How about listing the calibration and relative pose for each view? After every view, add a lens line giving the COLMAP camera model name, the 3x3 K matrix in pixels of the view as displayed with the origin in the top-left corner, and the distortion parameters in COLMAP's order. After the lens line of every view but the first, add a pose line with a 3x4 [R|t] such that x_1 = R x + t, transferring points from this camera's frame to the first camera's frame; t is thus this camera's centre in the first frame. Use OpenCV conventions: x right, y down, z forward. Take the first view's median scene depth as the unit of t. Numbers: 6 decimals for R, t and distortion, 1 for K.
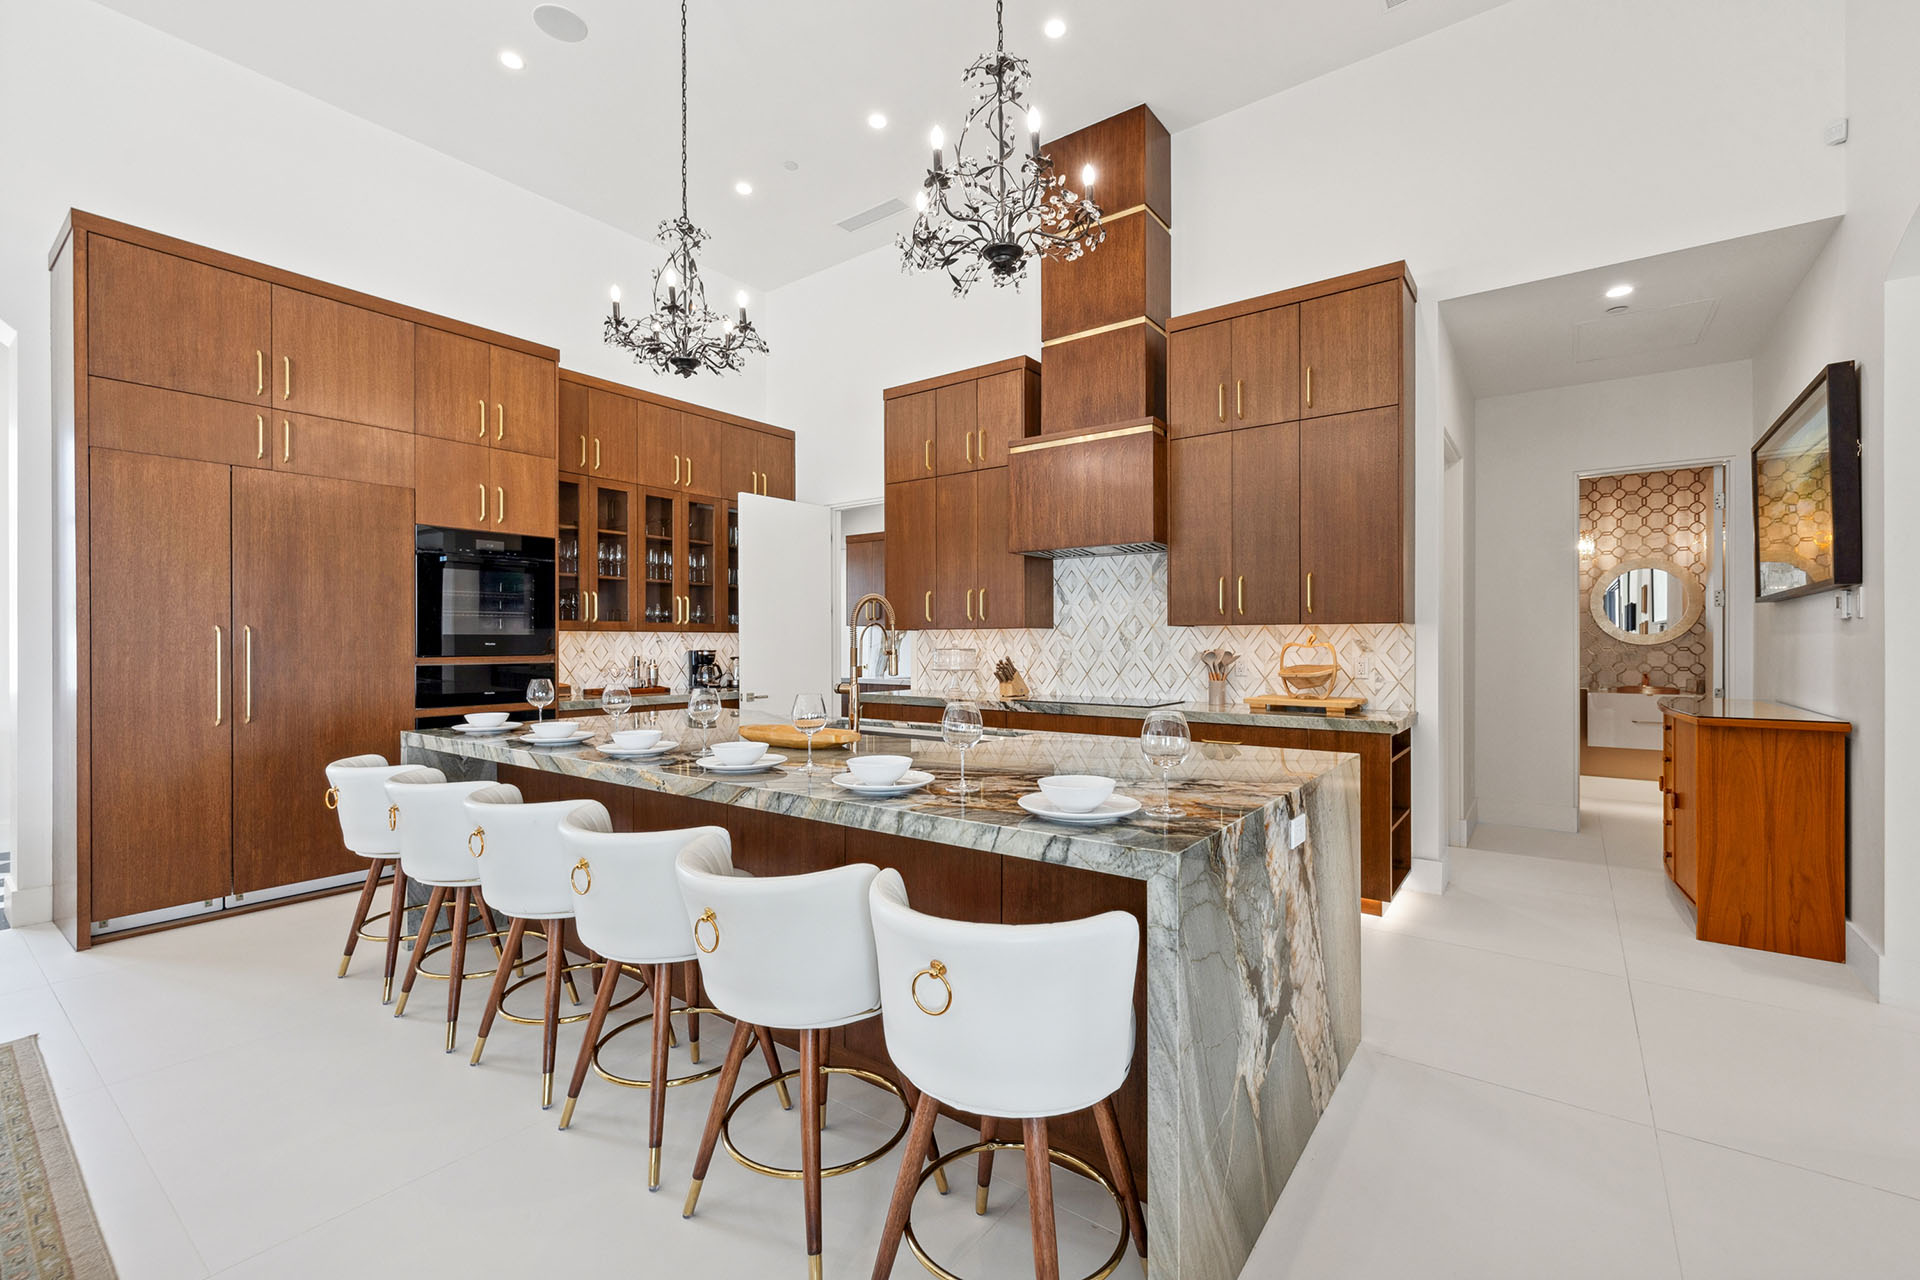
lens RADIAL K [[811.4, 0, 963.9], [0, 811.4, 645.6], [0, 0, 1]] dist [0.000431, 0.000011]
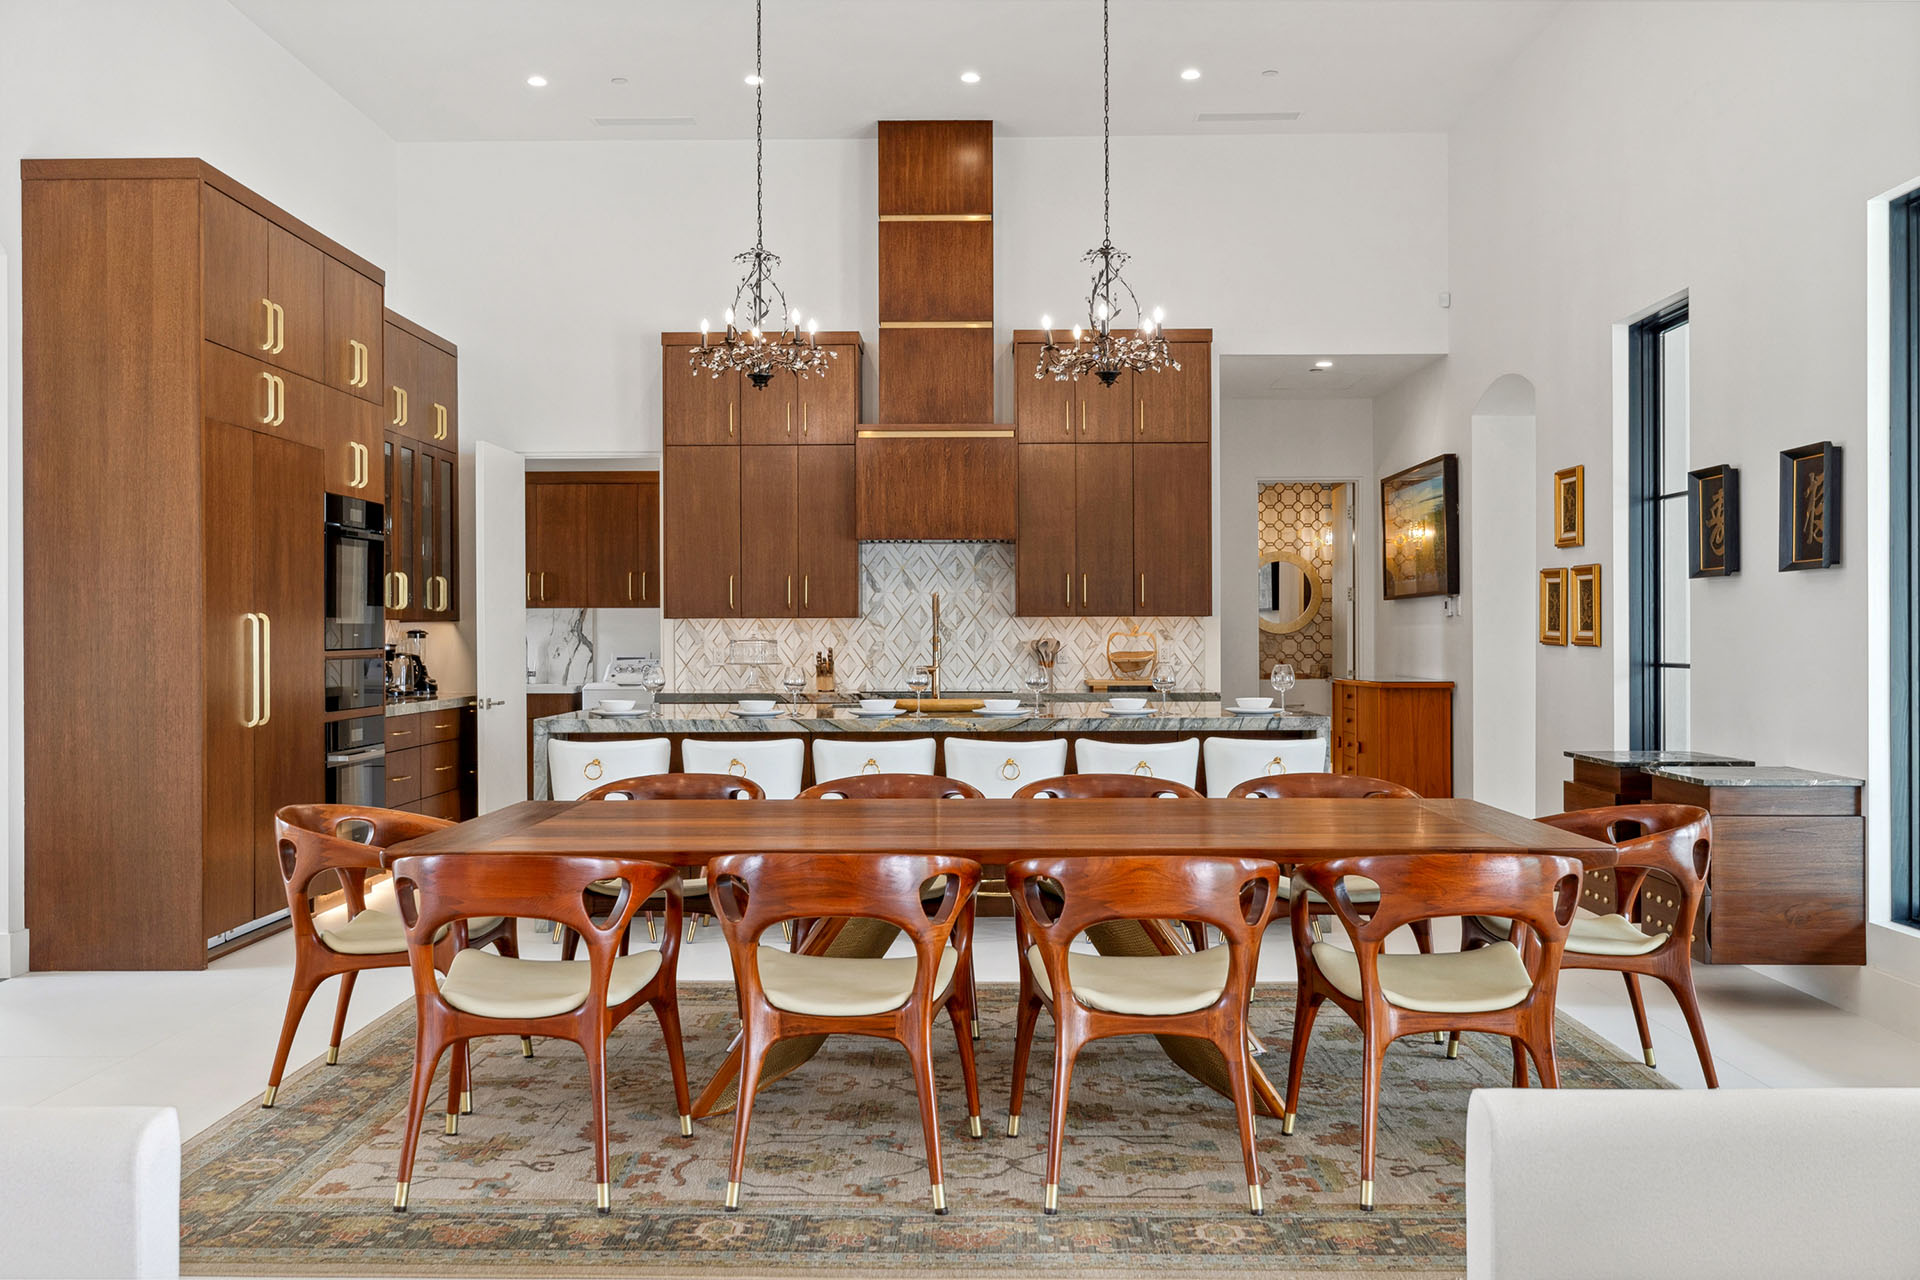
lens RADIAL K [[1745.4, 0, 960.8], [0, 1745.4, 634.3], [0, 0, 1]] dist [0.033712, 0.000000]
pose [[0.805270, -0.003712, 0.592897, -1.084604], [0.006458, 0.999976, -0.002510, 0.003806], [-0.592873, 0.005850, 0.805275, -0.748192]]
